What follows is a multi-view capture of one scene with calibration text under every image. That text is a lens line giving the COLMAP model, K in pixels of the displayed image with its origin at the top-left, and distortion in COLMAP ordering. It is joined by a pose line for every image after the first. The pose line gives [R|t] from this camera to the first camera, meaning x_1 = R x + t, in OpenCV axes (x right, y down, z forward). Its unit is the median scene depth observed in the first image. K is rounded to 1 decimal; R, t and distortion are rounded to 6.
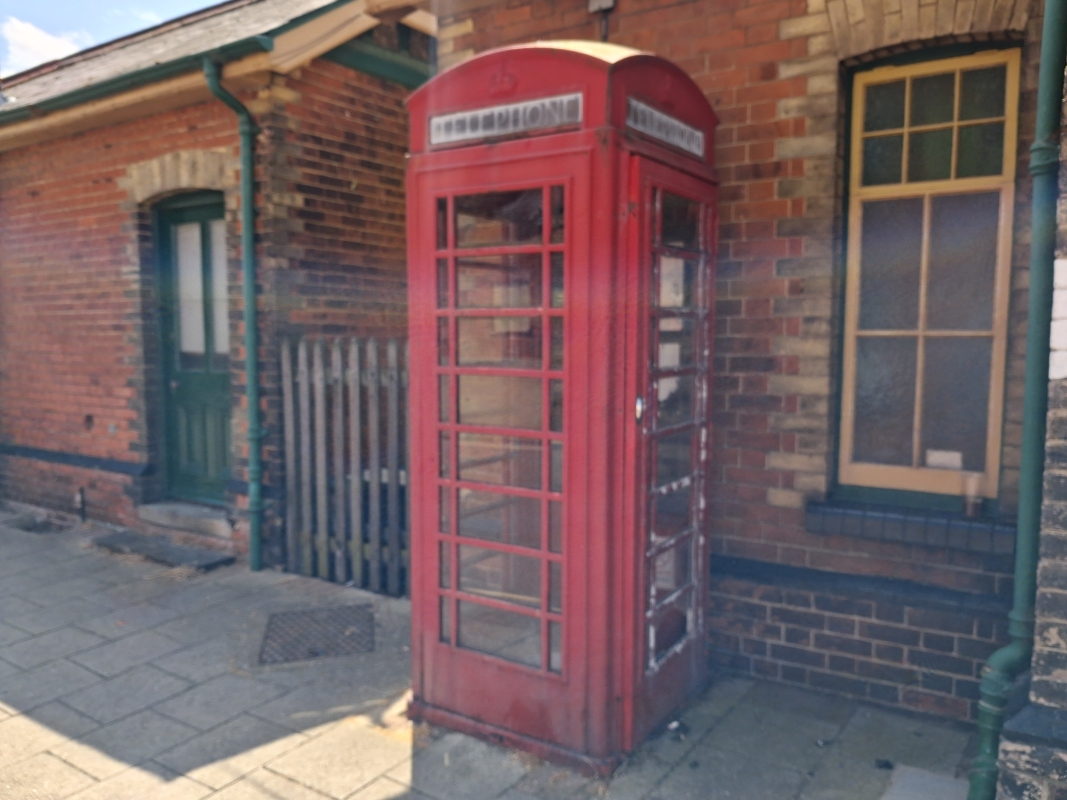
lens RADIAL K [[844.0, 0, 533.5], [0, 844.0, 400.0], [0, 0, 1]] dist [-0.011770, -0.006769]
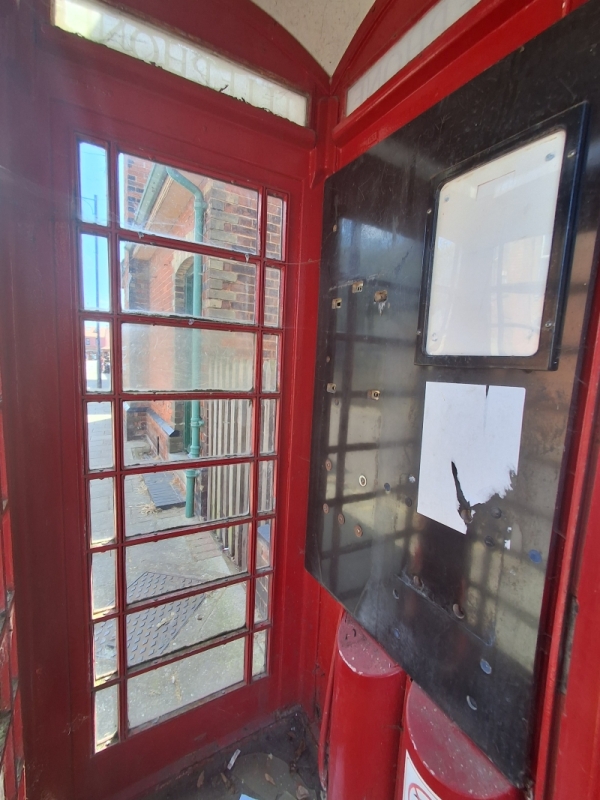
lens RADIAL K [[363.3, 0, 300.0], [0, 363.3, 400.0], [0, 0, 1]] dist [0.000940, 0.000054]
pose [[0.893042, 0.092455, -0.440372, 0.154901], [-0.083200, 0.995717, 0.040325, -0.062436], [0.442214, 0.000627, 0.896909, 0.813243]]
